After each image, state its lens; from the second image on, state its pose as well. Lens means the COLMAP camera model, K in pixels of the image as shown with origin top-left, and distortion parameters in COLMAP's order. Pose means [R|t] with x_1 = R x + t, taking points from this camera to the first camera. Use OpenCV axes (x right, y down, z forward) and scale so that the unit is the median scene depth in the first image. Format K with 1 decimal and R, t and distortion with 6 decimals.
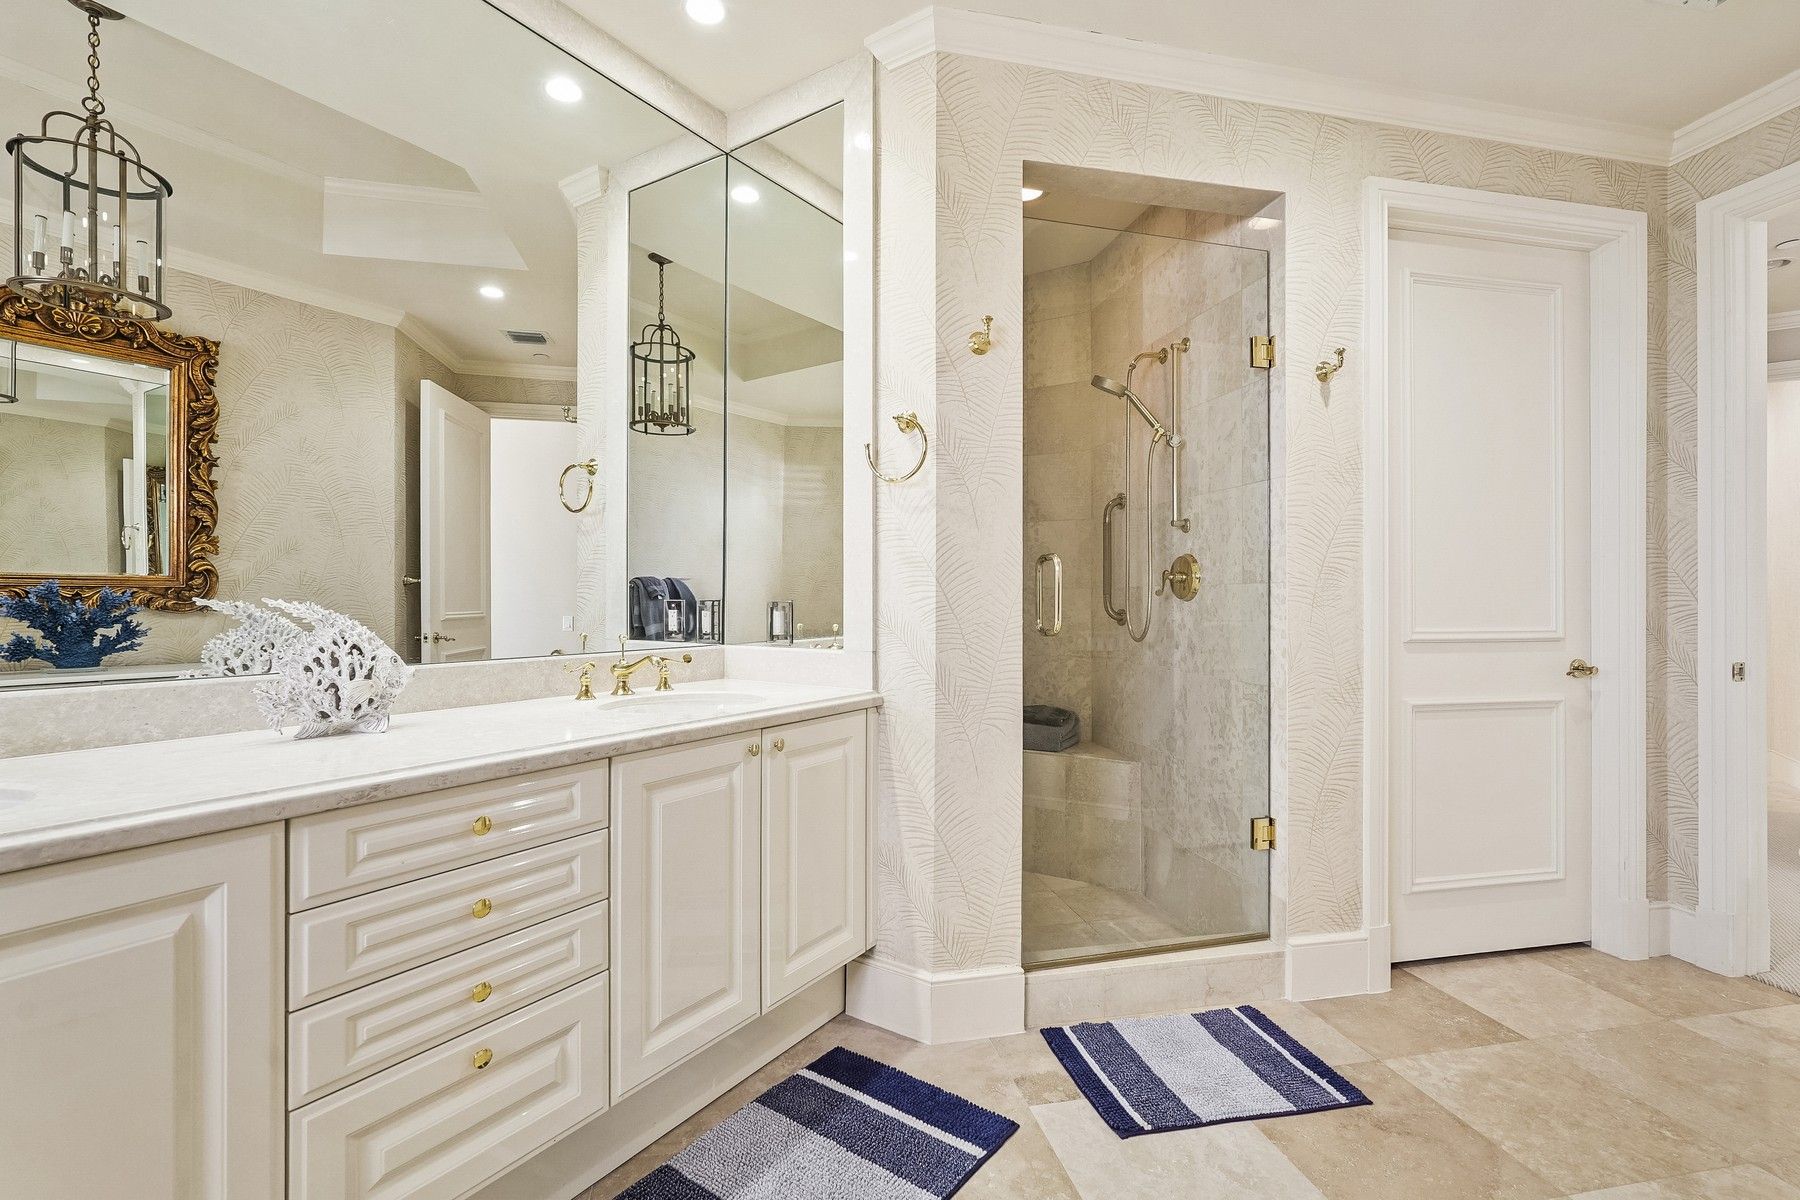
lens RADIAL K [[796.7, 0, 903.1], [0, 796.7, 607.9], [0, 0, 1]] dist [-0.002001, -0.000329]
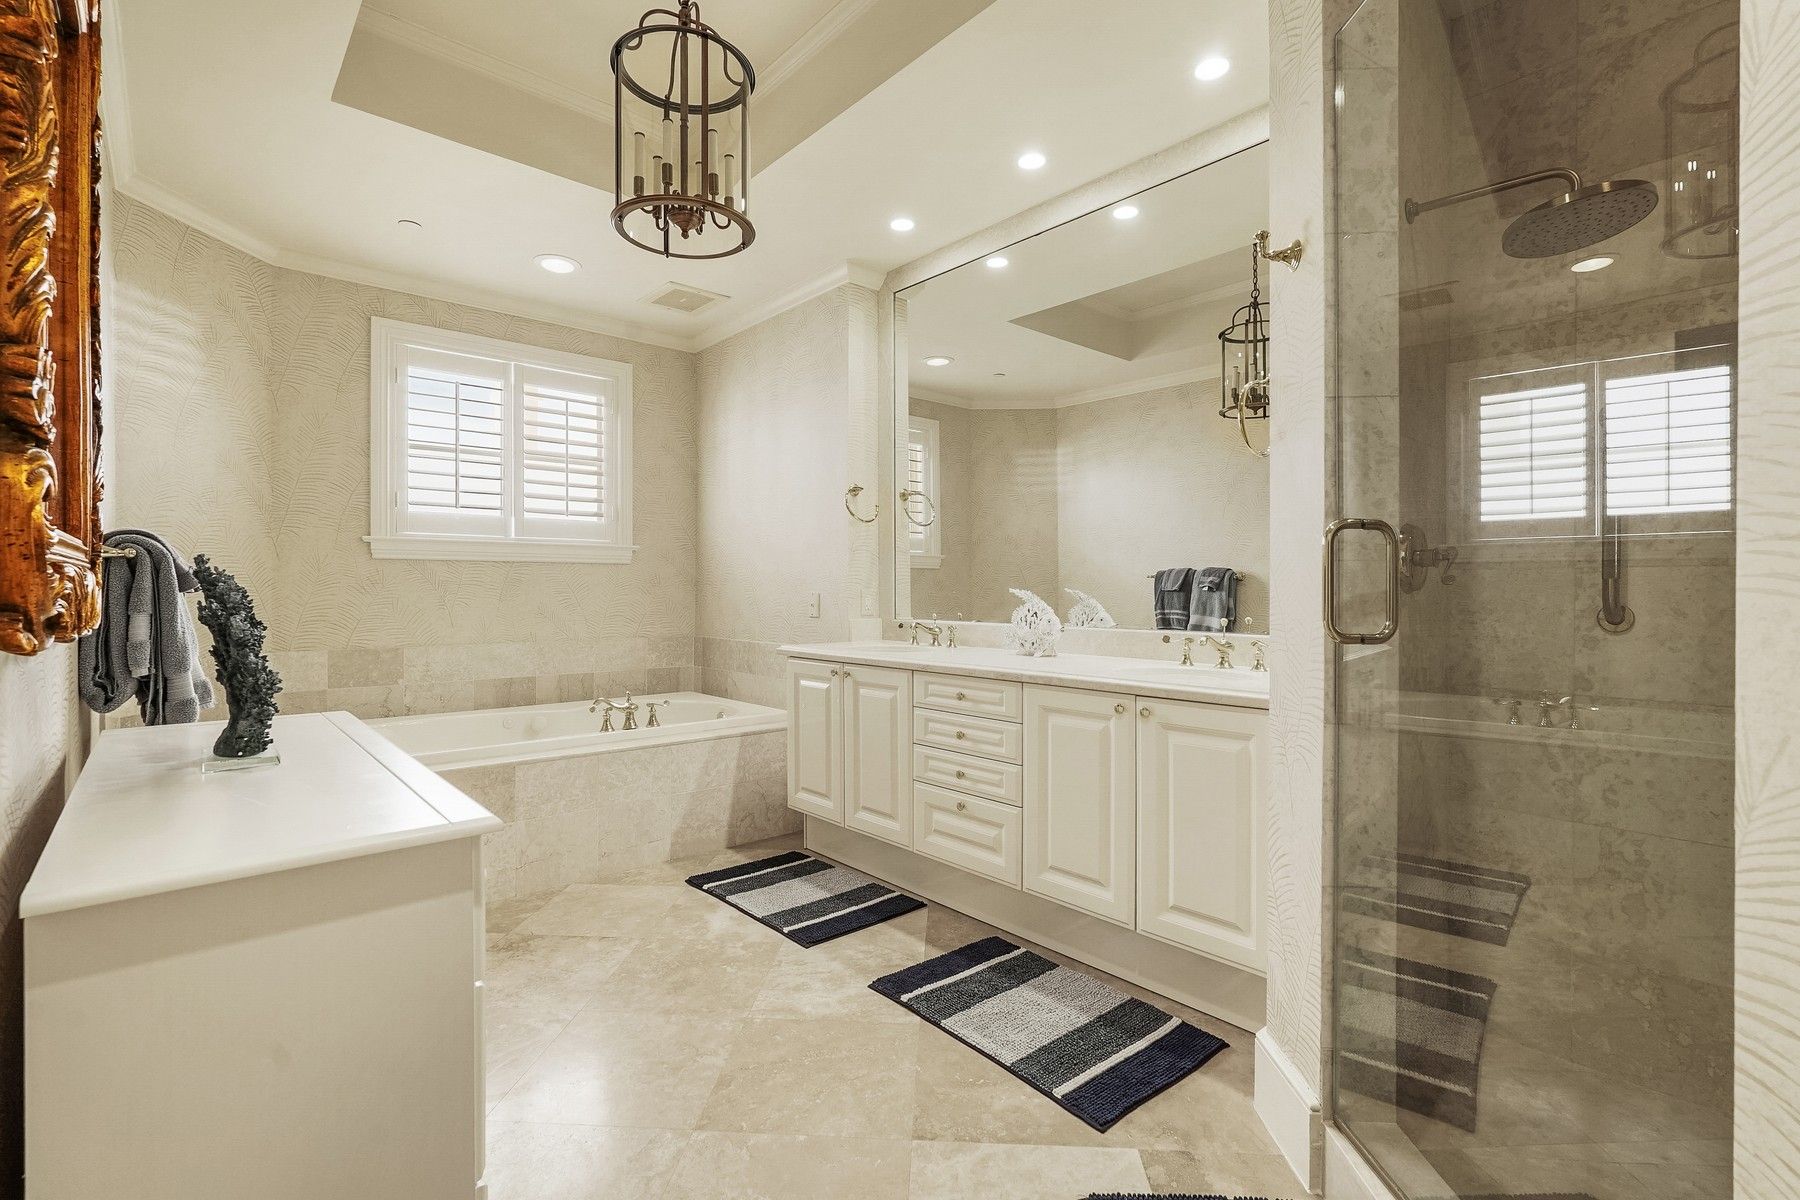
lens RADIAL K [[829.7, 0, 900.0], [0, 829.7, 600.0], [0, 0, 1]] dist [-0.006407, 0.000305]
pose [[-0.265894, 0.010889, -0.963941, 1.222999], [-0.009166, 0.999862, 0.013823, -0.008791], [0.963959, 0.012511, -0.265757, 1.064311]]
